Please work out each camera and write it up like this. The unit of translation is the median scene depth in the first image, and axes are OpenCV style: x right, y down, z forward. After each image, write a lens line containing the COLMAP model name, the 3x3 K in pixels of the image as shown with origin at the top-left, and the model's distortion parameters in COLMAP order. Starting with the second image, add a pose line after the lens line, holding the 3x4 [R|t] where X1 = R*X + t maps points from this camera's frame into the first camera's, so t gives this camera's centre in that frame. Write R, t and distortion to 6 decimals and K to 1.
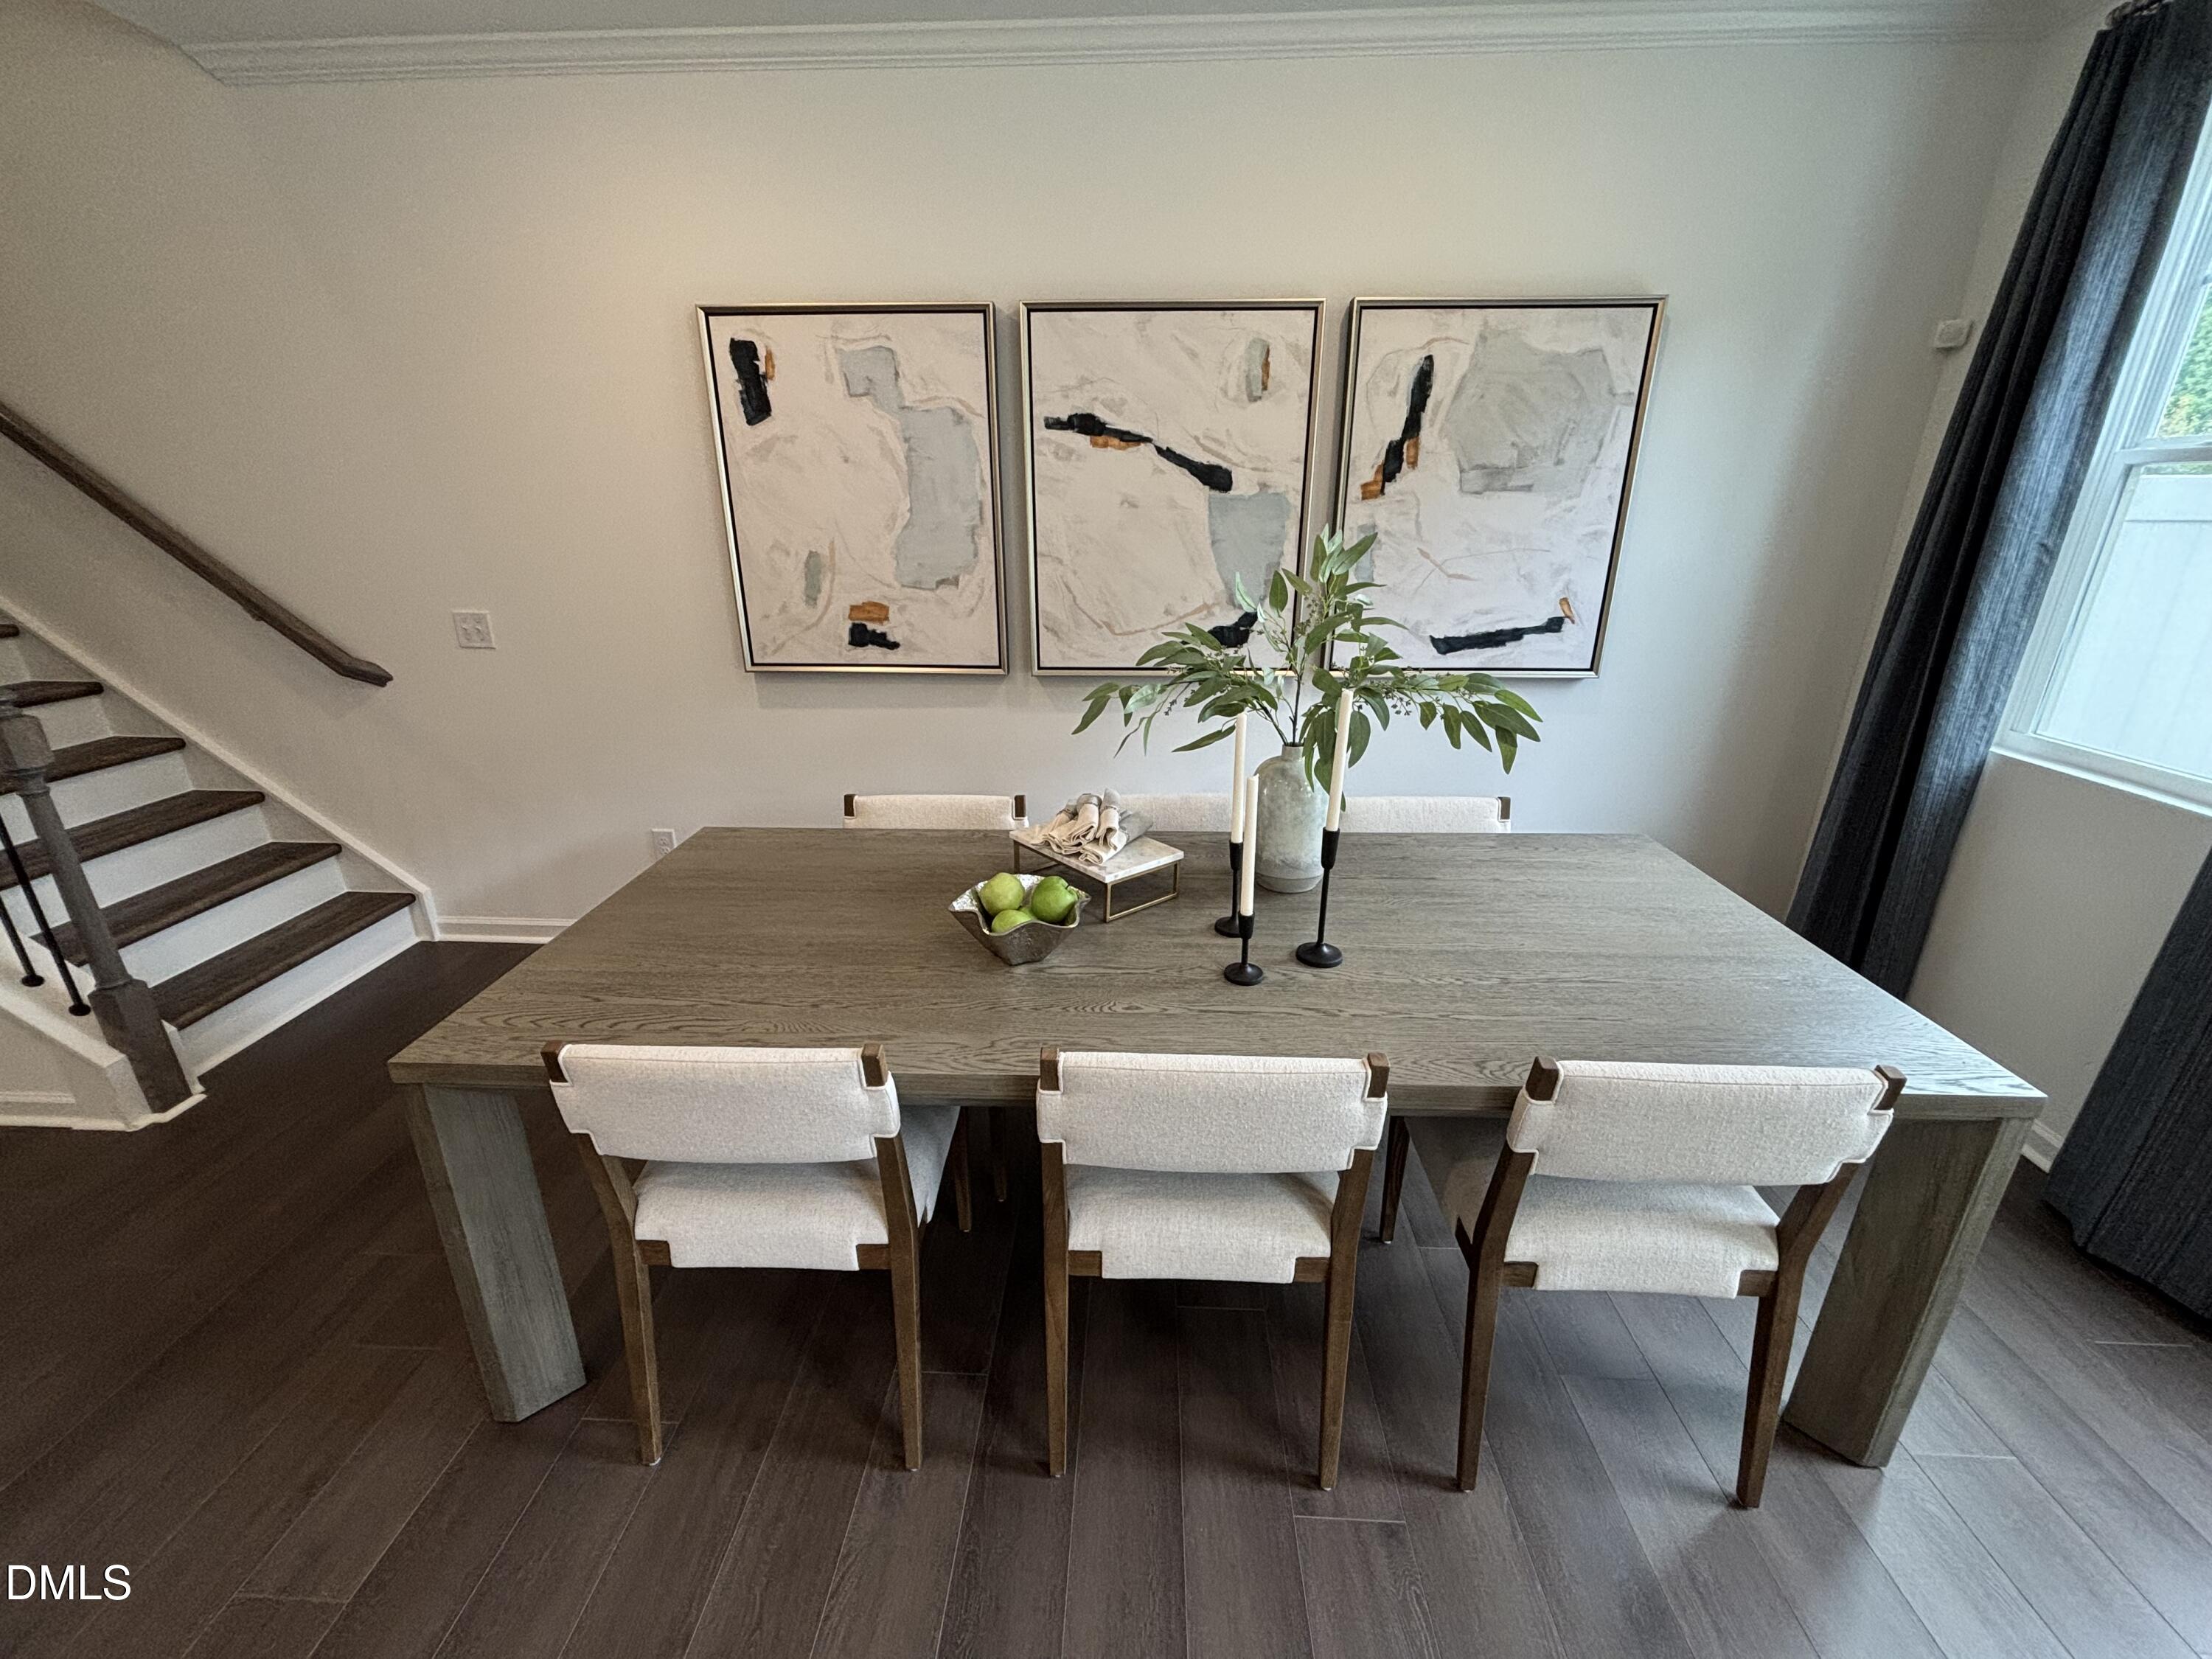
lens RADIAL K [[887.2, 0, 1098.3], [0, 887.2, 825.6], [0, 0, 1]] dist [0.001977, 0.000116]
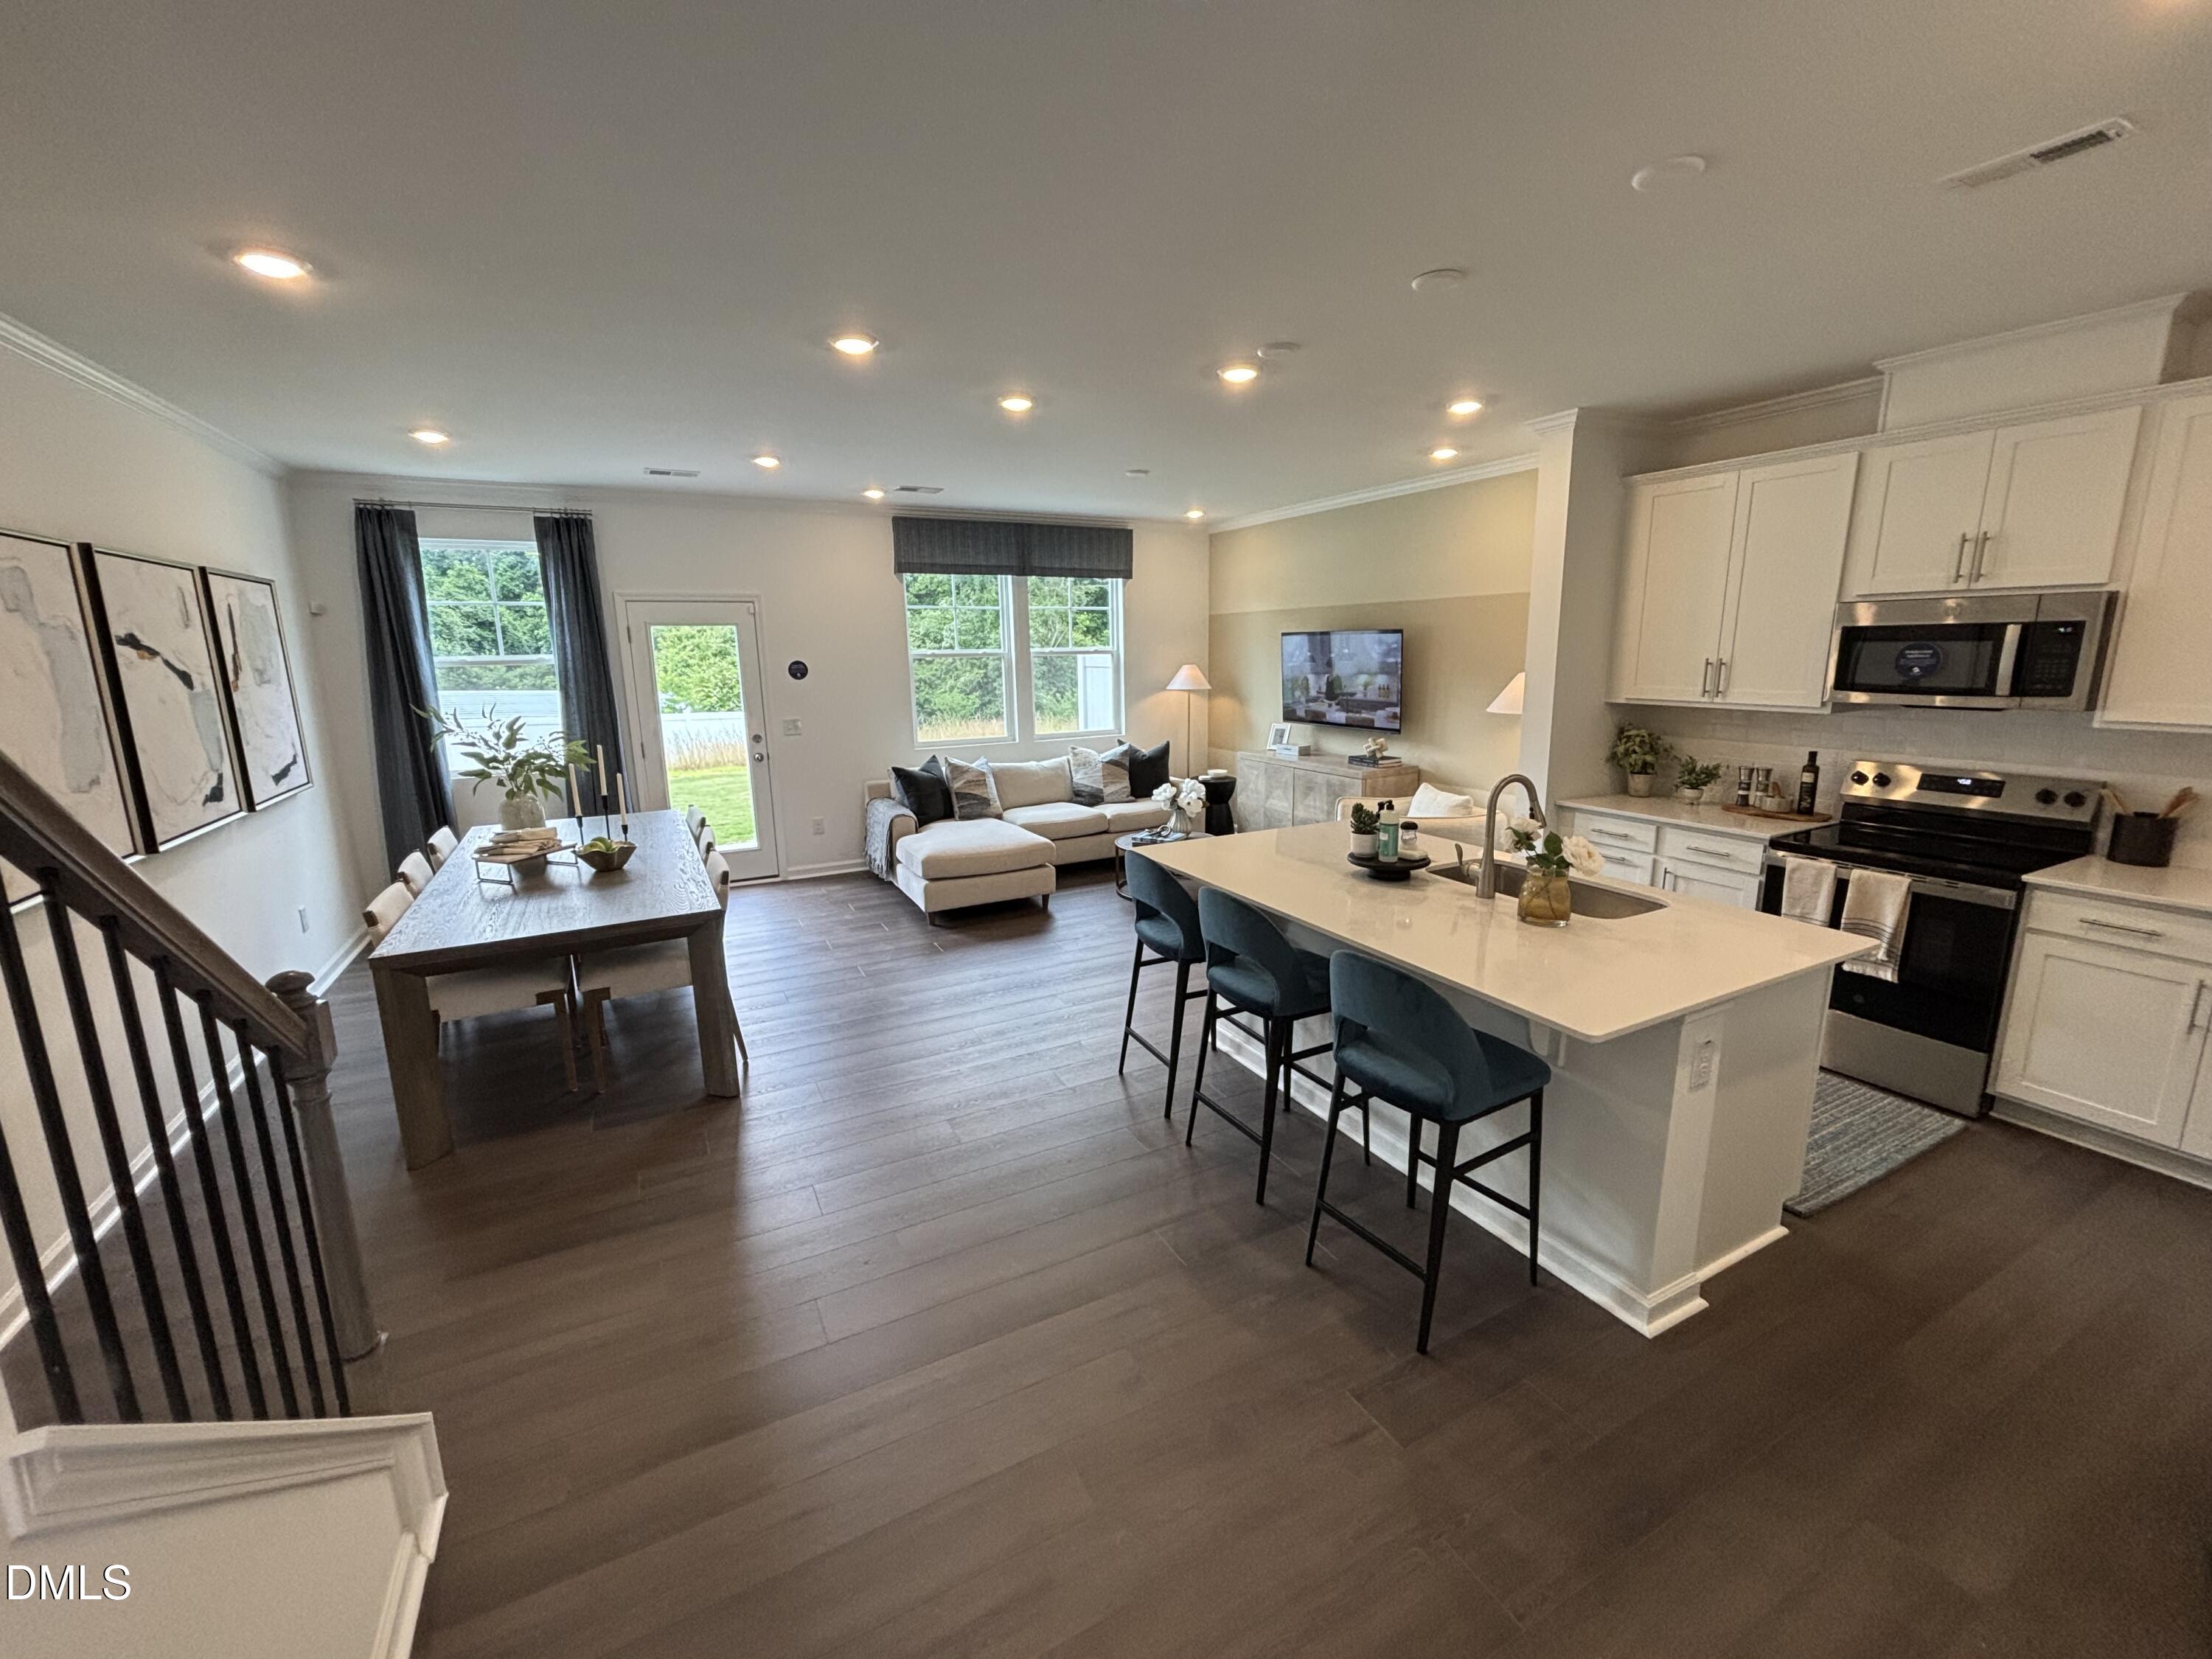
lens RADIAL K [[899.3, 0, 1102.8], [0, 899.3, 822.5], [0, 0, 1]] dist [-0.002096, -0.000520]
pose [[-0.497828, -0.159211, 0.852537, -1.754415], [0.303276, 0.888987, 0.343112, -0.251127], [-0.812522, 0.429364, -0.394278, 0.513279]]
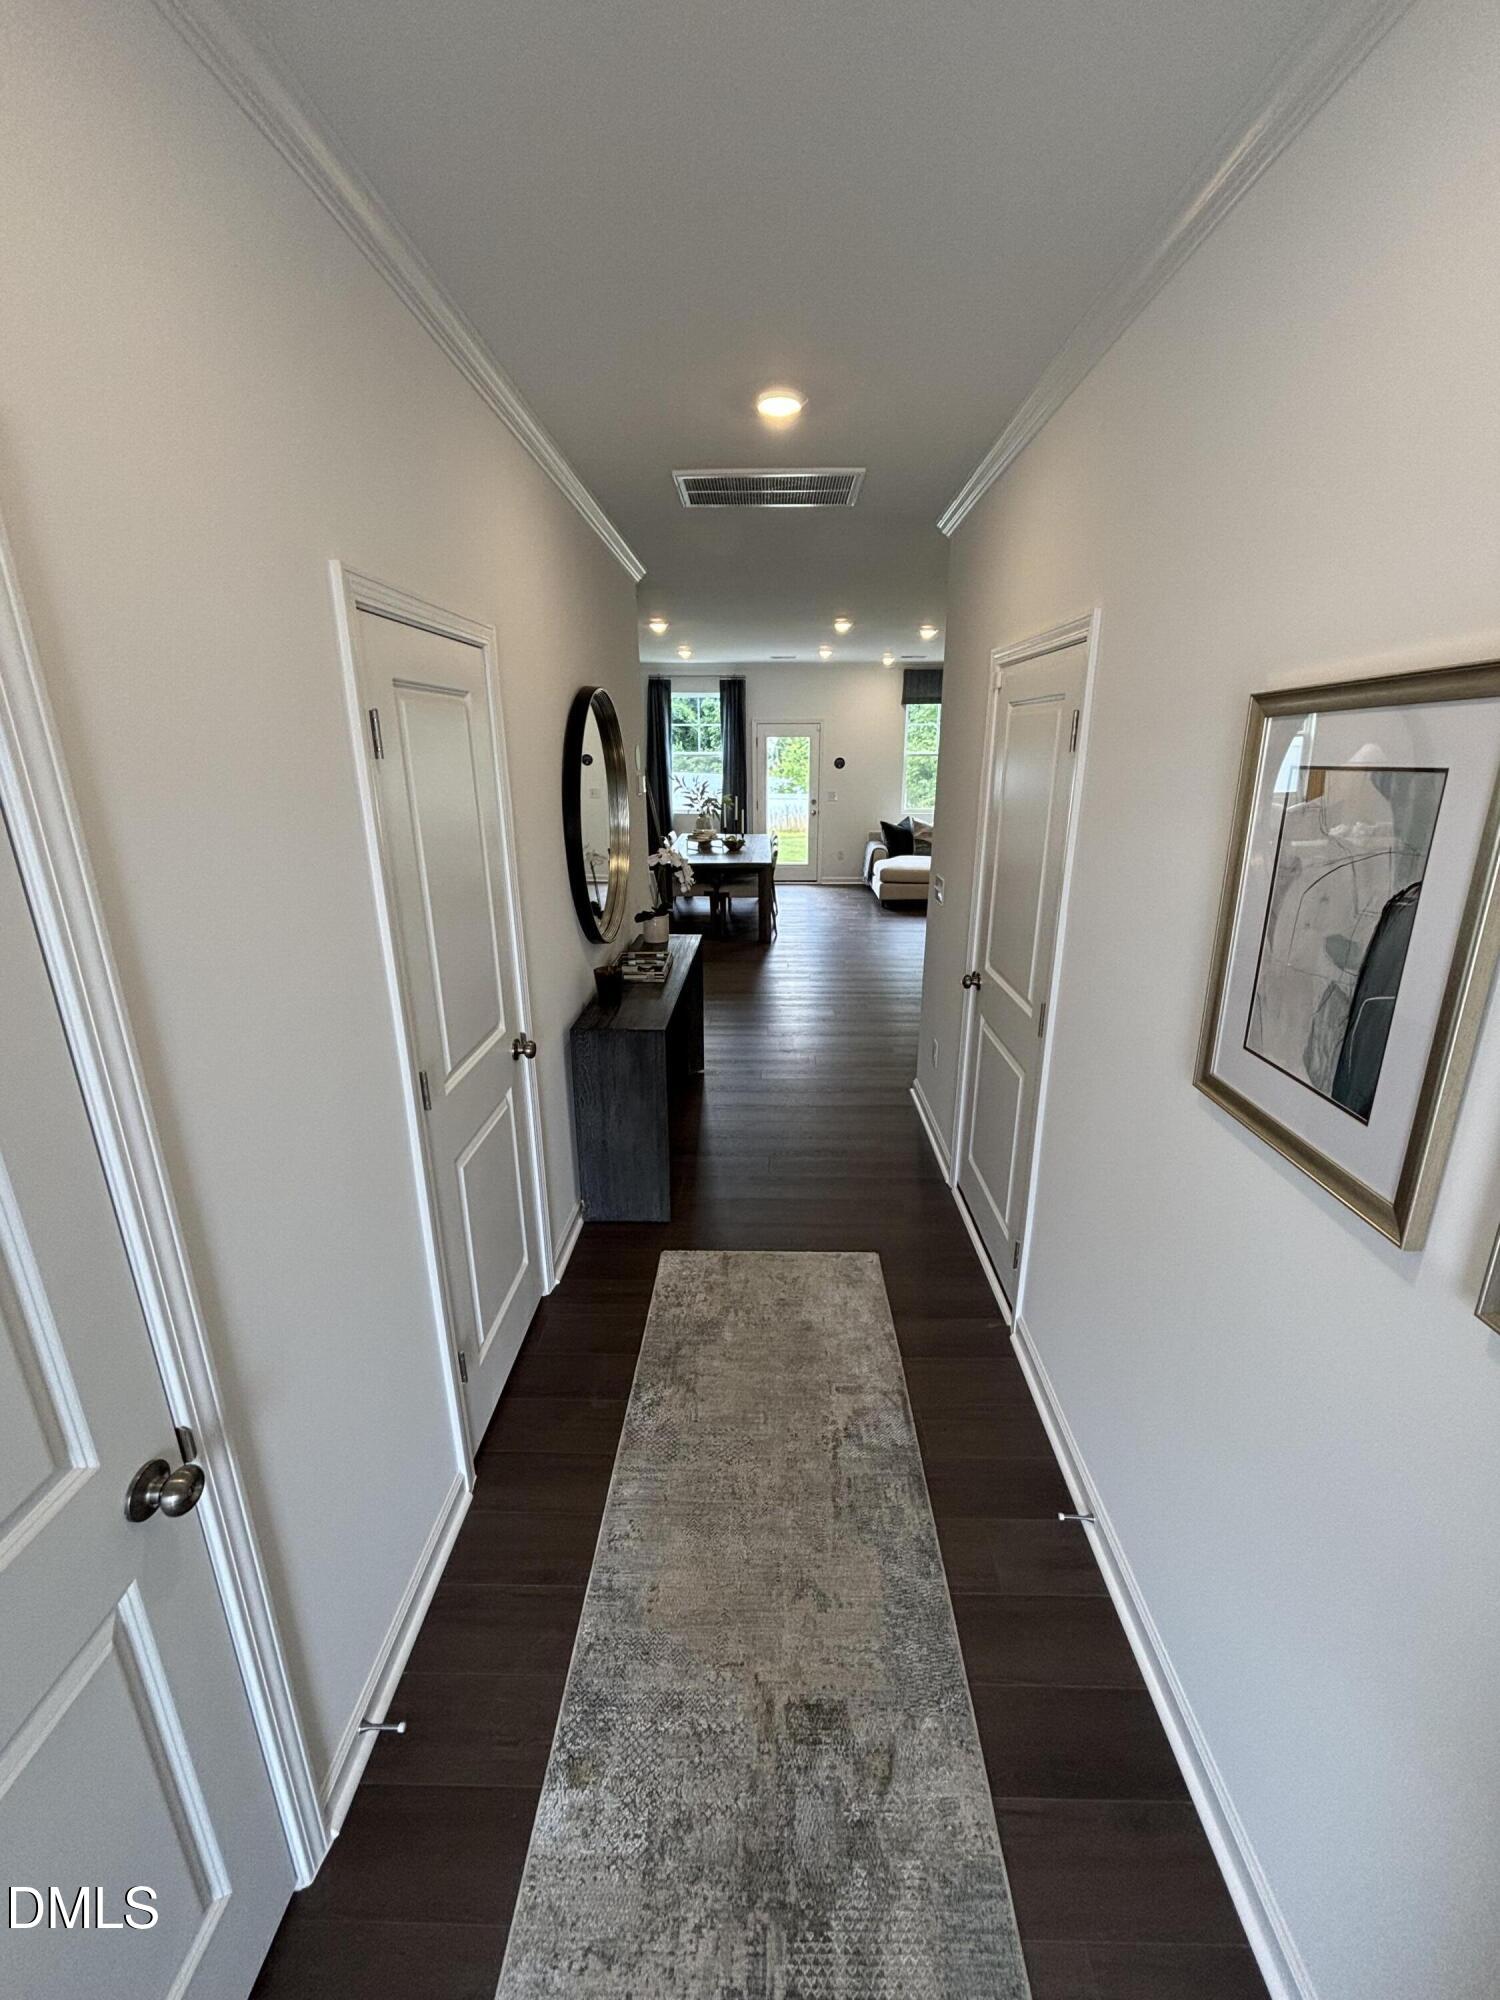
lens RADIAL K [[804.7, 0, 750.0], [0, 804.7, 1000.0], [0, 0, 1]] dist [0.016739, -0.000066]
pose [[-0.017173, -0.300508, 0.953625, -3.244727], [0.335430, 0.896761, 0.288629, -0.274506], [-0.941909, 0.324831, 0.085399, 0.488585]]
